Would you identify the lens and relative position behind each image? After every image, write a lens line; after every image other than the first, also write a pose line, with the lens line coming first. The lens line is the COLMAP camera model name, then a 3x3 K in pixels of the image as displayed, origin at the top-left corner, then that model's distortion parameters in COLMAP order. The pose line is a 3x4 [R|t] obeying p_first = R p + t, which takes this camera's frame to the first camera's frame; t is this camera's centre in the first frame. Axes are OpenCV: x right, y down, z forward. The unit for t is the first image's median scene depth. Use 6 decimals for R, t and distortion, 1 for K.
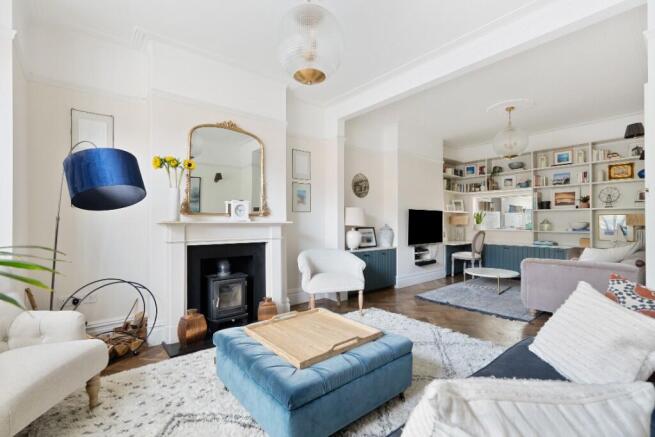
lens RADIAL K [[298.9, 0, 327.0], [0, 298.9, 219.7], [0, 0, 1]] dist [0.001308, 0.002882]
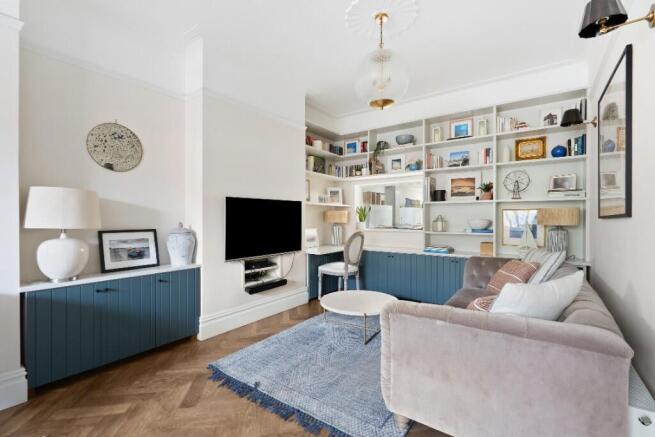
lens RADIAL K [[298.9, 0, 327.6], [0, 298.9, 218.6], [0, 0, 1]] dist [0.001308, 0.002882]
pose [[0.968820, 0.001182, 0.247762, 0.302820], [-0.003806, 0.999942, 0.010113, 0.000021], [-0.247736, -0.010741, 0.968768, 0.385615]]
